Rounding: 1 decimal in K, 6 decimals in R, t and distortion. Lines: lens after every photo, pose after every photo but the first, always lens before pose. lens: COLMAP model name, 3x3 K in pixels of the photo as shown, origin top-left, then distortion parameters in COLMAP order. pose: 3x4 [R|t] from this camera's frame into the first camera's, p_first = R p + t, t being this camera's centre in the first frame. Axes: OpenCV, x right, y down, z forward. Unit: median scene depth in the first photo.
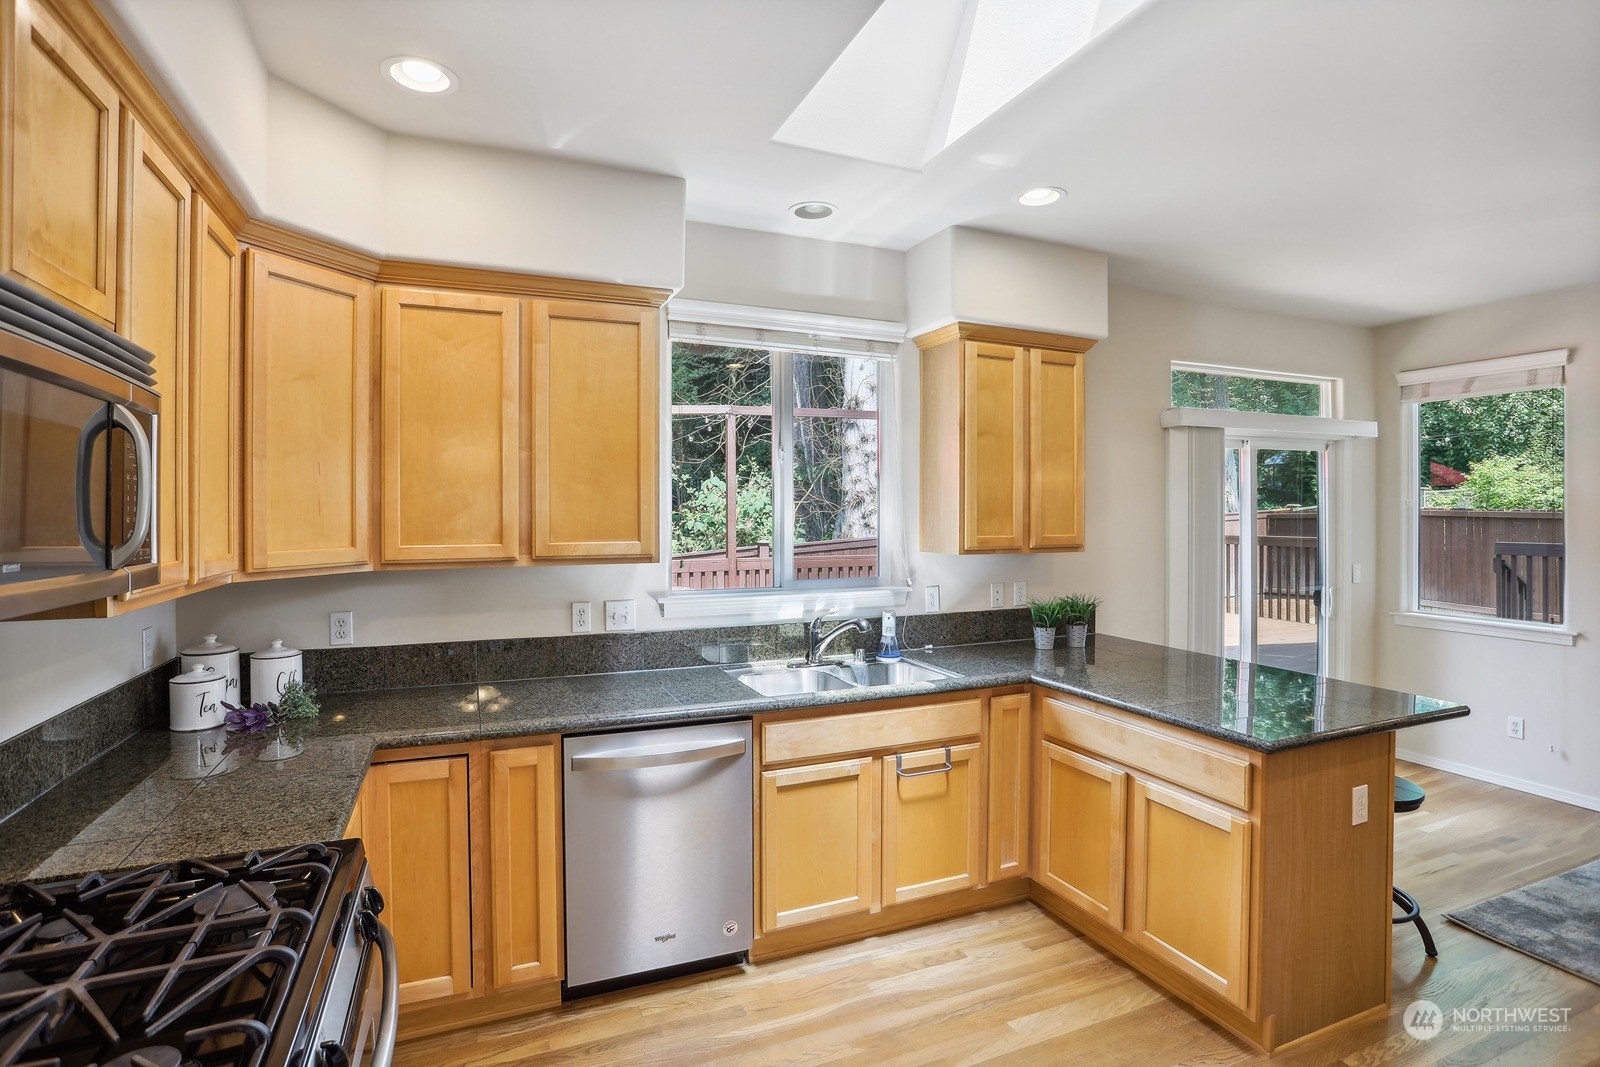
lens RADIAL K [[792.7, 0, 790.7], [0, 792.7, 518.9], [0, 0, 1]] dist [-0.068418, 0.032745]
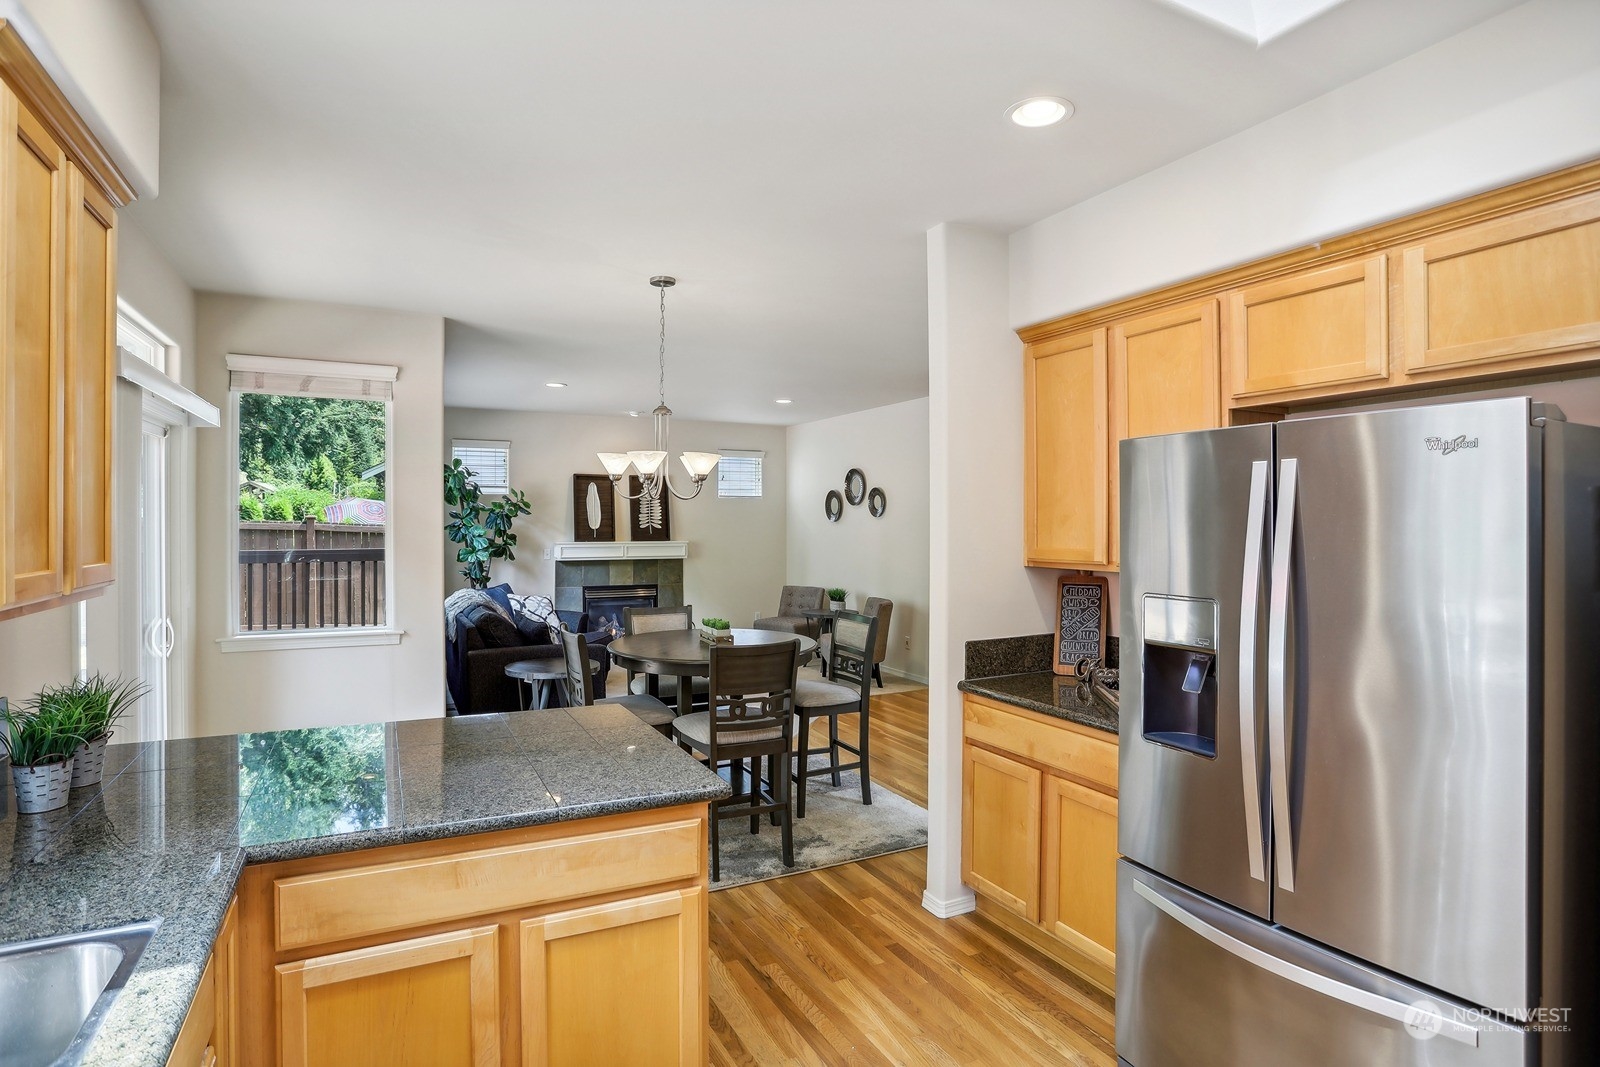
lens RADIAL K [[834.3, 0, 795.2], [0, 834.3, 522.5], [0, 0, 1]] dist [-0.067715, 0.026146]
pose [[-0.066307, -0.000895, 0.997799, -0.235679], [0.003380, 0.999994, 0.001122, -0.005607], [-0.997794, 0.003447, -0.066303, 0.729375]]
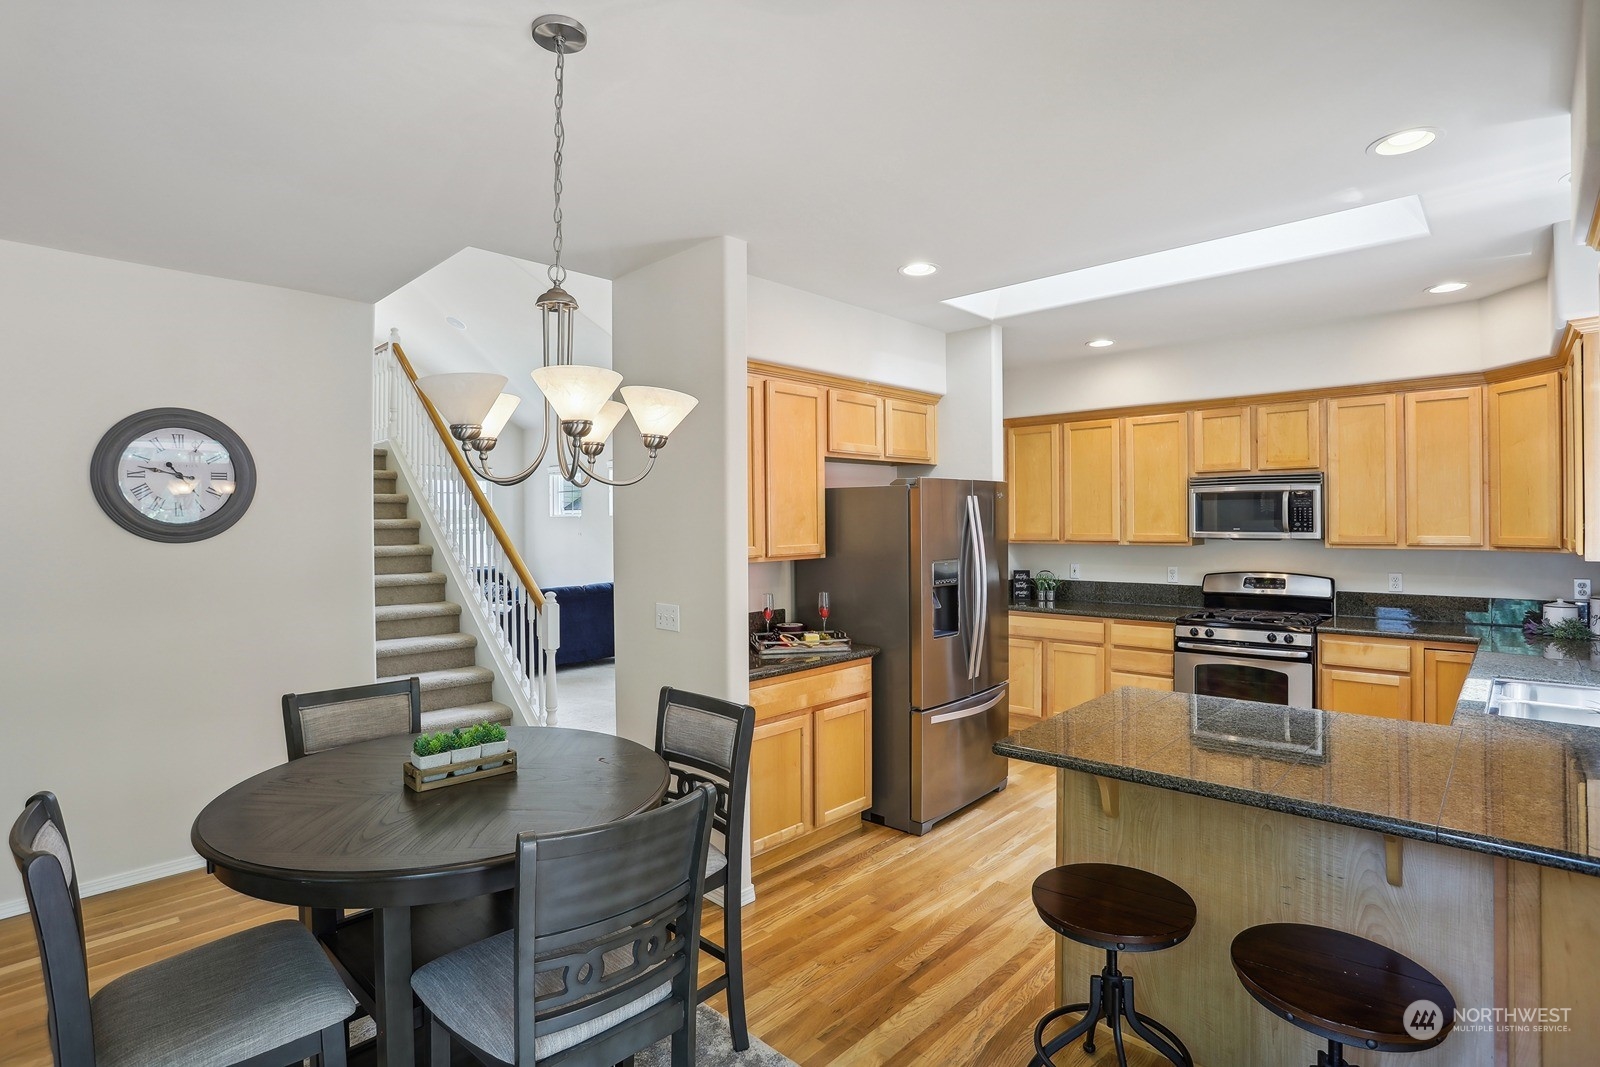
lens RADIAL K [[810.9, 0, 799.0], [0, 810.9, 515.2], [0, 0, 1]] dist [-0.061316, 0.027968]
pose [[-0.913188, 0.006961, -0.407480, 1.288436], [0.006908, 0.999975, 0.001602, -0.017888], [0.407481, -0.001352, -0.913213, 1.542143]]
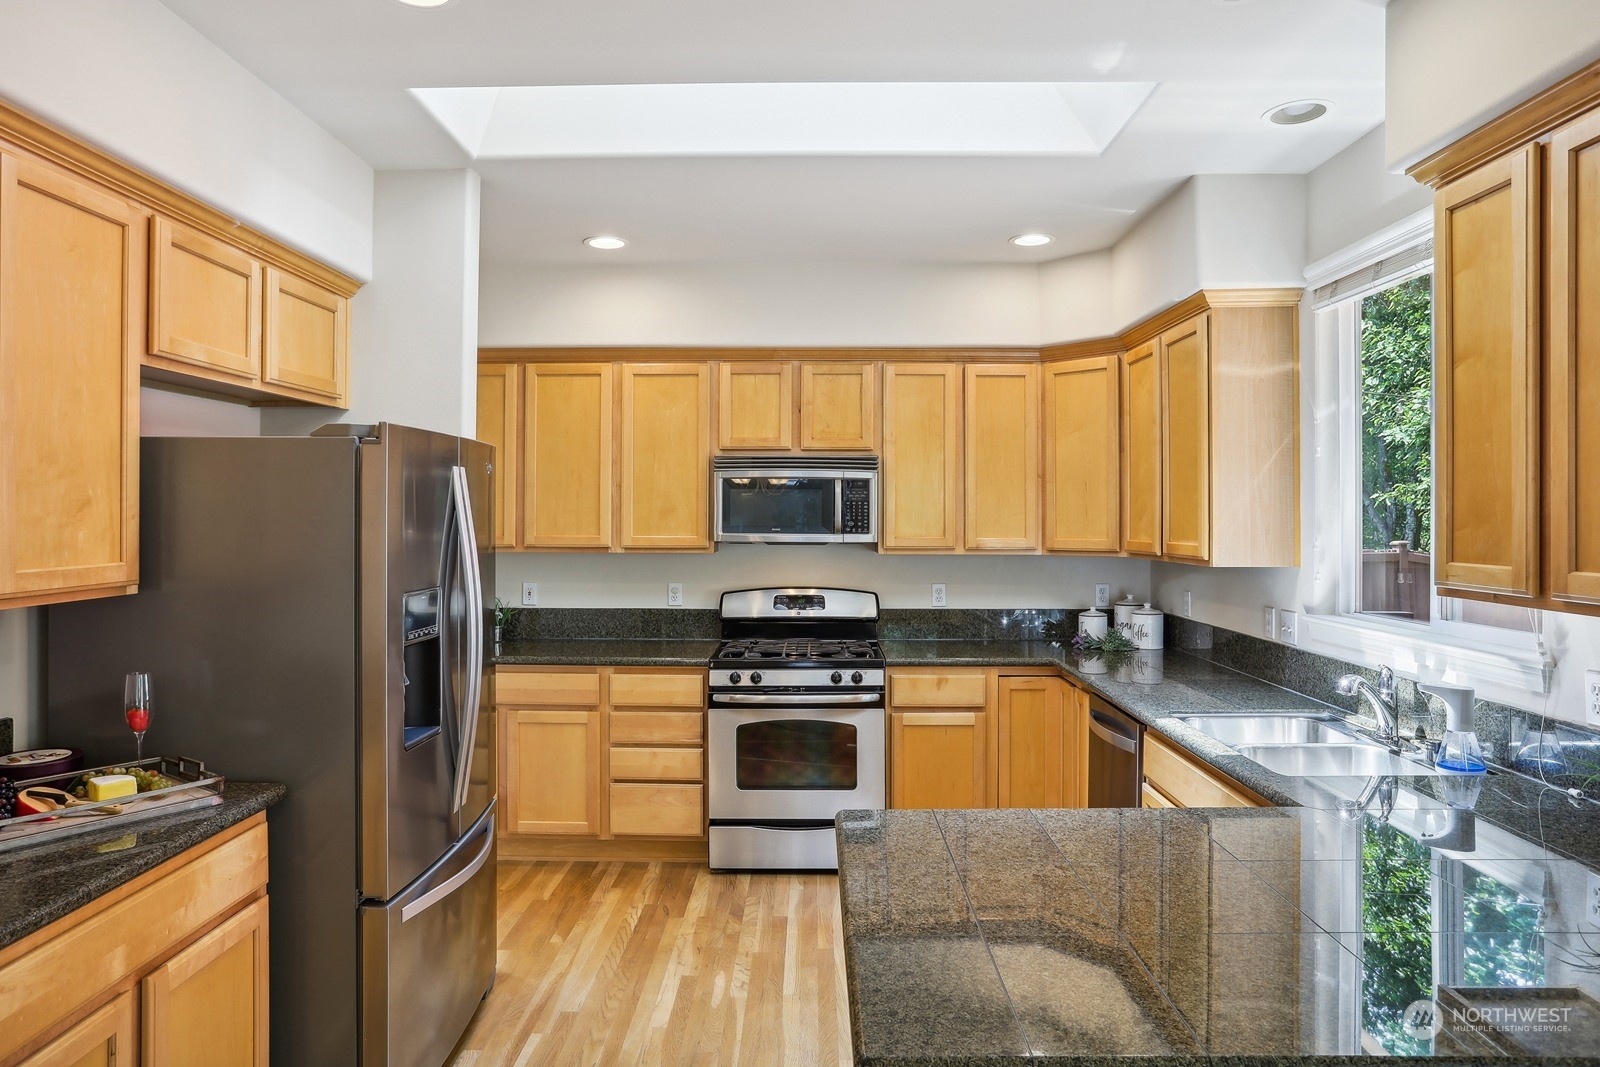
lens RADIAL K [[1012.2, 0, 789.1], [0, 1012.2, 509.3], [0, 0, 1]] dist [-0.051606, 0.039111]
pose [[-0.403047, -0.003957, -0.915171, 1.163261], [-0.008726, 0.999962, -0.000481, -0.009784], [0.915138, 0.007792, -0.403066, 1.002503]]
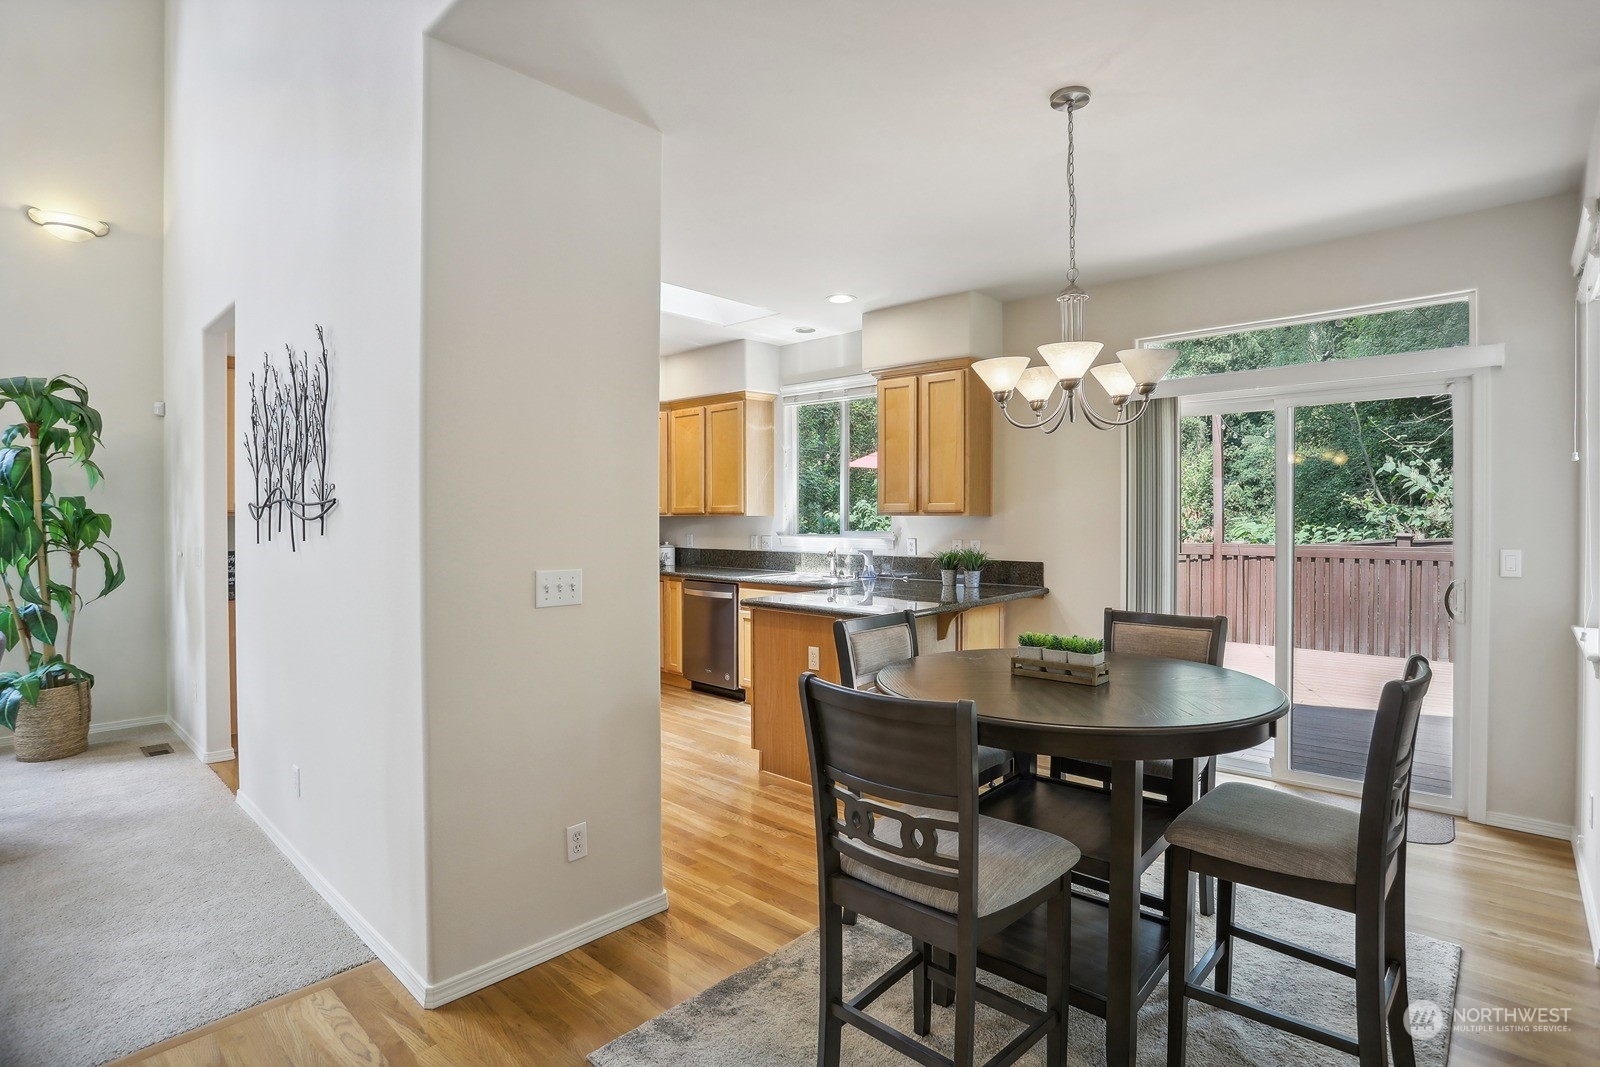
lens RADIAL K [[798.2, 0, 798.4], [0, 798.2, 526.3], [0, 0, 1]] dist [-0.063402, 0.032401]
pose [[0.415695, 0.012480, -0.909419, 1.867116], [-0.005205, 0.999922, 0.011343, 0.058223], [0.909489, 0.000018, 0.415727, 0.214682]]
